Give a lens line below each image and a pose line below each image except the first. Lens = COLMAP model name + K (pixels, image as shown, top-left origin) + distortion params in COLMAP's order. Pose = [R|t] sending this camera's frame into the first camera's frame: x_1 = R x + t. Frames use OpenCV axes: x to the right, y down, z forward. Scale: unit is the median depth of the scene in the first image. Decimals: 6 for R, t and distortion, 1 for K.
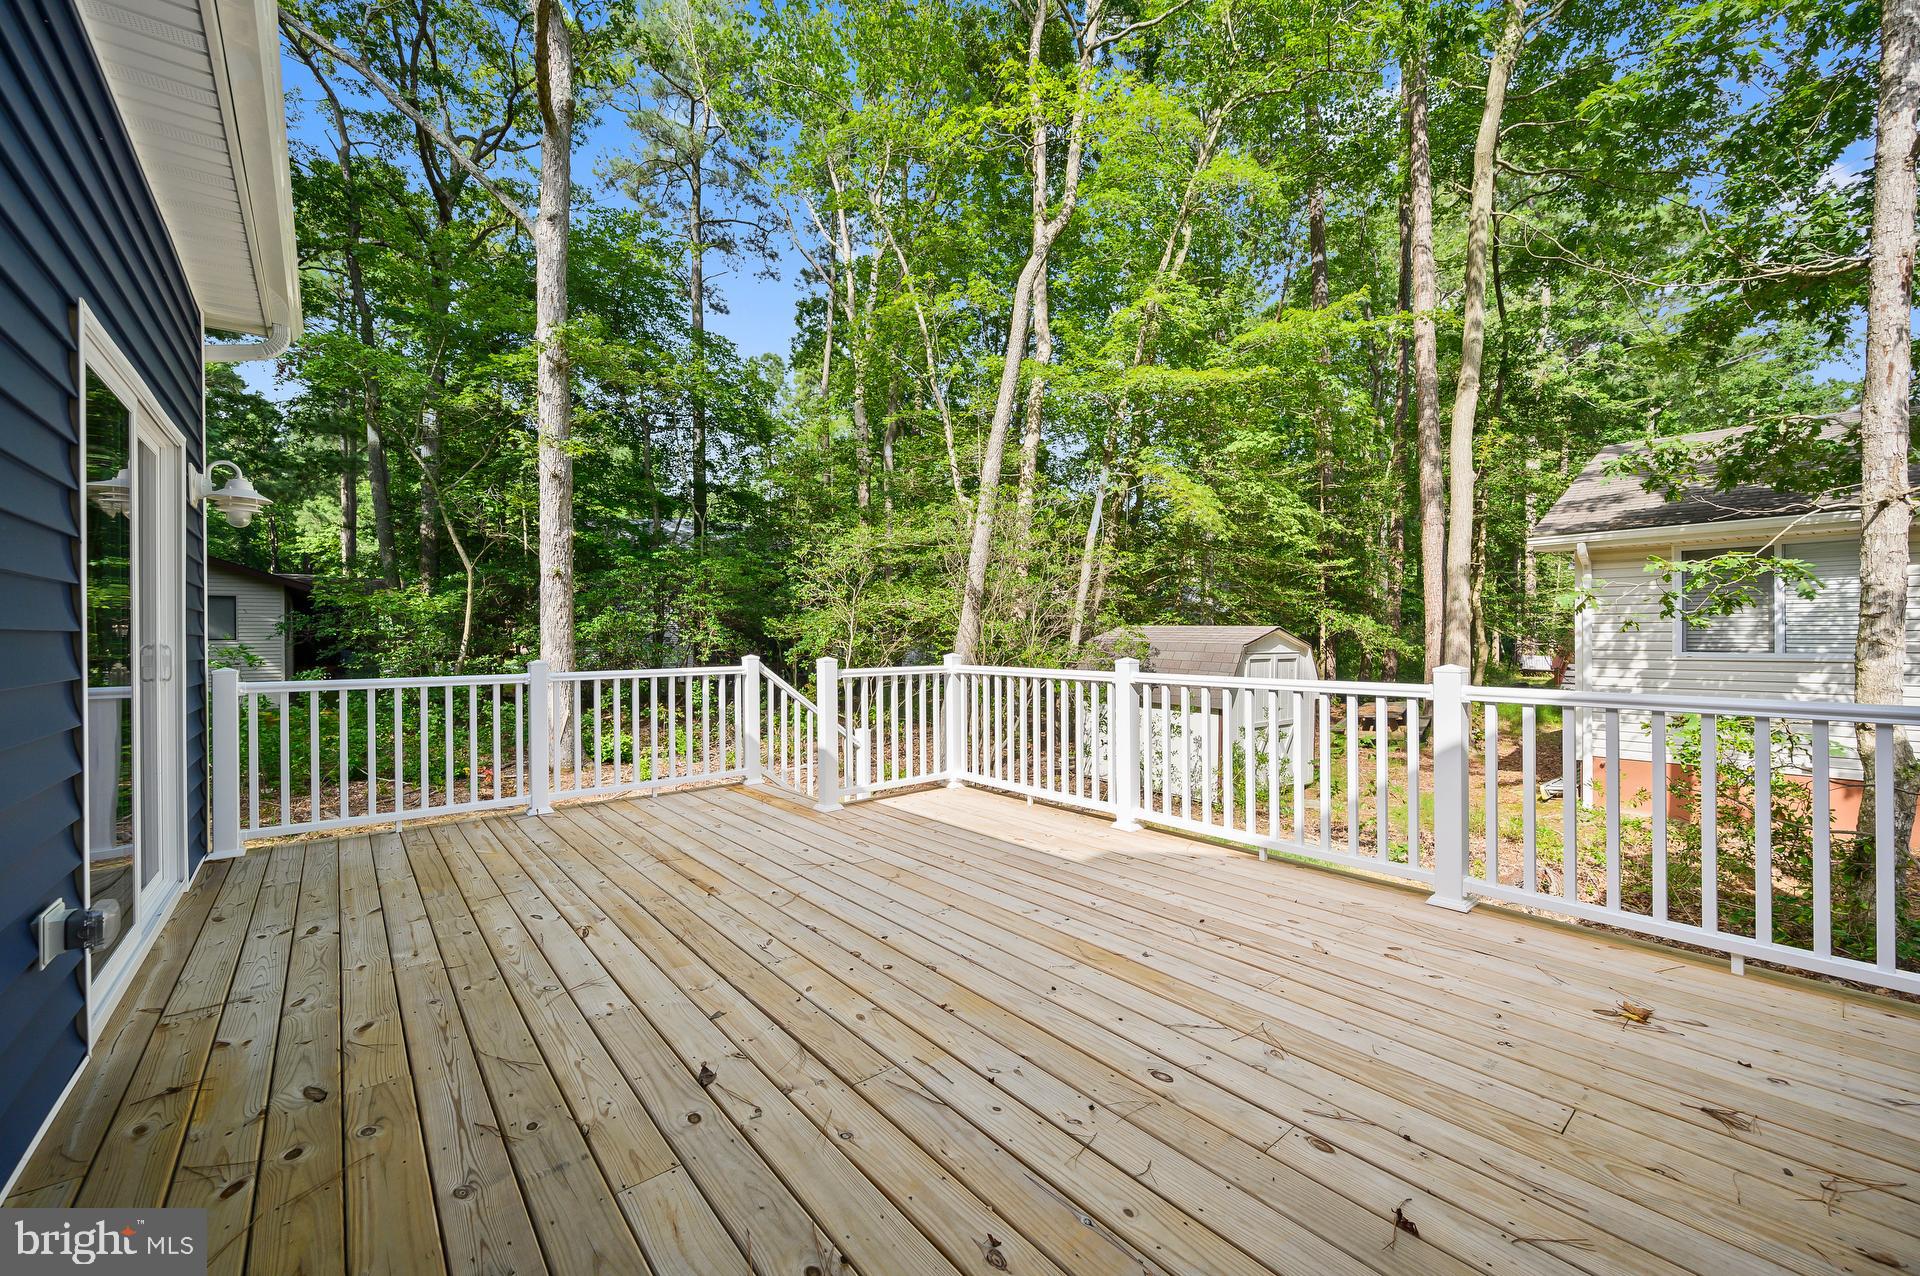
lens RADIAL K [[756.5, 0, 944.8], [0, 756.5, 631.0], [0, 0, 1]] dist [-0.001316, -0.000053]
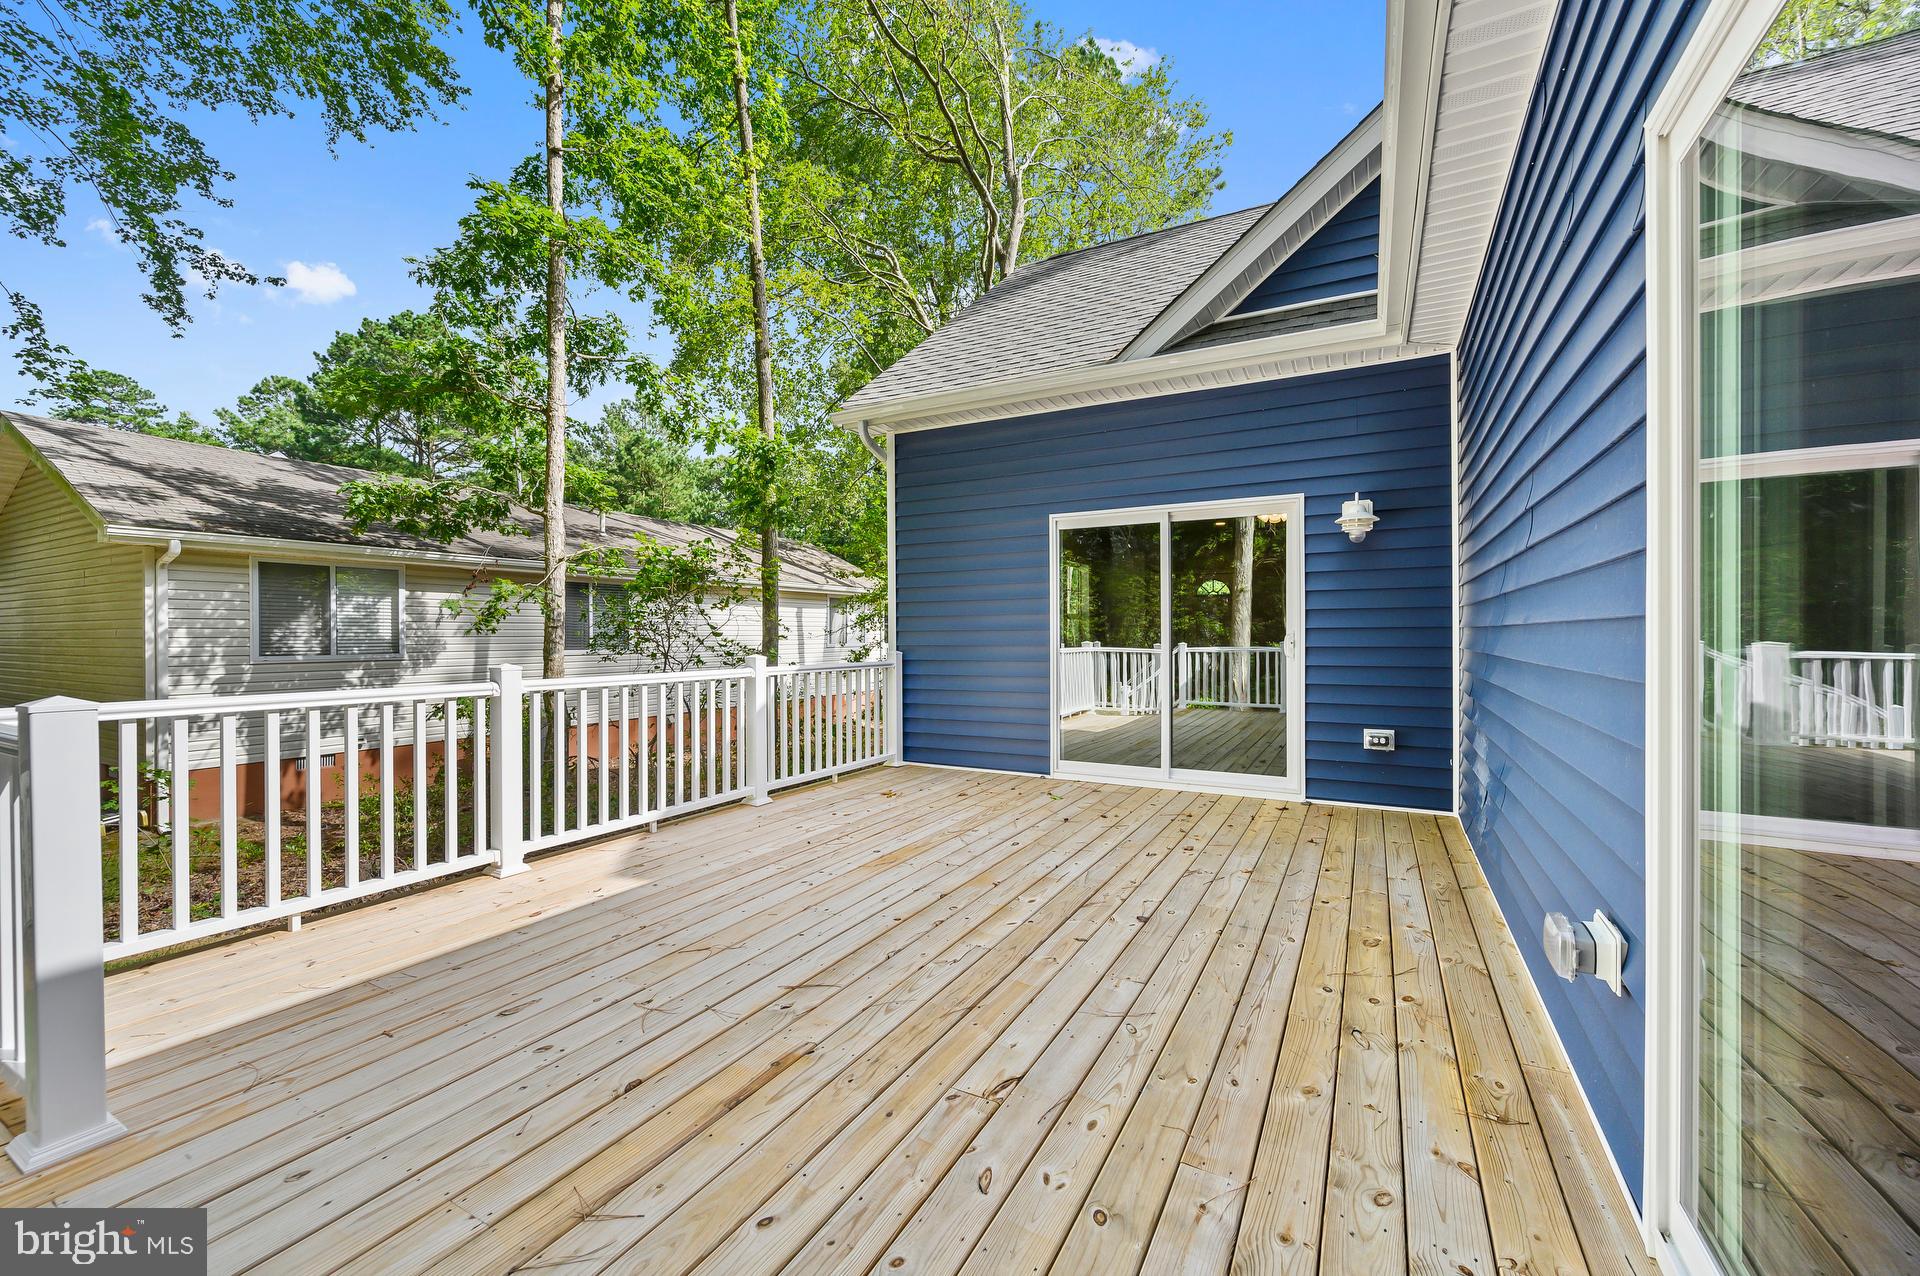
lens RADIAL K [[756.5, 0, 951.0], [0, 756.5, 641.2], [0, 0, 1]] dist [-0.001316, -0.000053]
pose [[-0.369072, -0.002703, 0.929397, -1.033352], [0.000106, 0.999996, 0.002951, 0.005395], [-0.929401, 0.001188, -0.369070, 1.237745]]
